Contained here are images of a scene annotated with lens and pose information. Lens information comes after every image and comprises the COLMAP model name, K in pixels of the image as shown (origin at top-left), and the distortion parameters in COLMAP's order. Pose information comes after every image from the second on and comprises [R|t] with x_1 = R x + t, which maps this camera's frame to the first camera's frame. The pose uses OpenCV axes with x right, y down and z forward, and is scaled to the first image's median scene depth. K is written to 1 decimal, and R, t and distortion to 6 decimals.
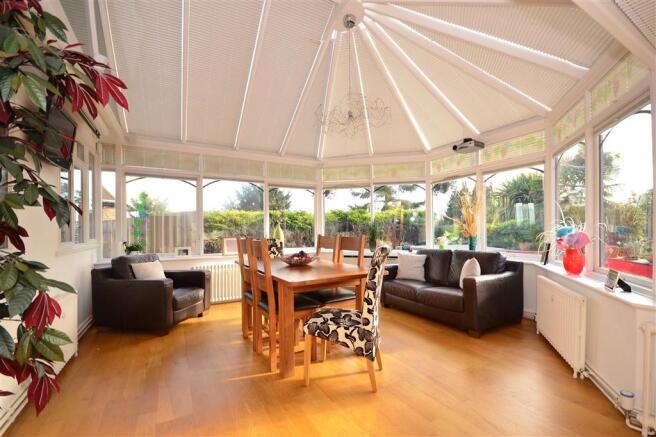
lens RADIAL K [[257.3, 0, 328.0], [0, 257.3, 218.5], [0, 0, 1]] dist [-0.001935, -0.000325]
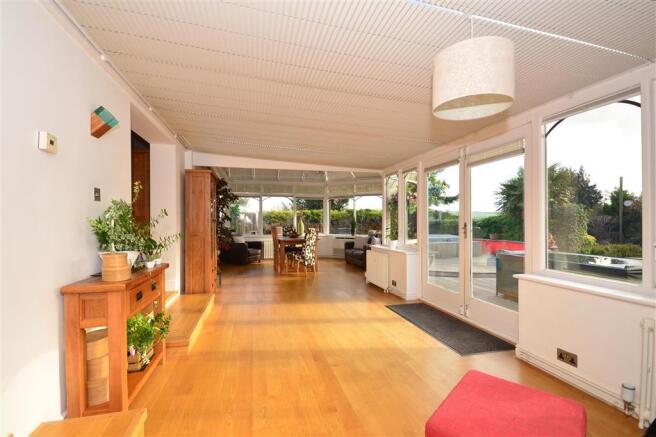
lens RADIAL K [[300.9, 0, 328.0], [0, 300.9, 218.5], [0, 0, 1]] dist [-0.000524, -0.000418]
pose [[0.947620, 0.005274, -0.319357, 0.729415], [-0.007158, 0.999963, -0.004727, 0.023395], [0.319321, 0.006766, 0.947623, -1.033211]]
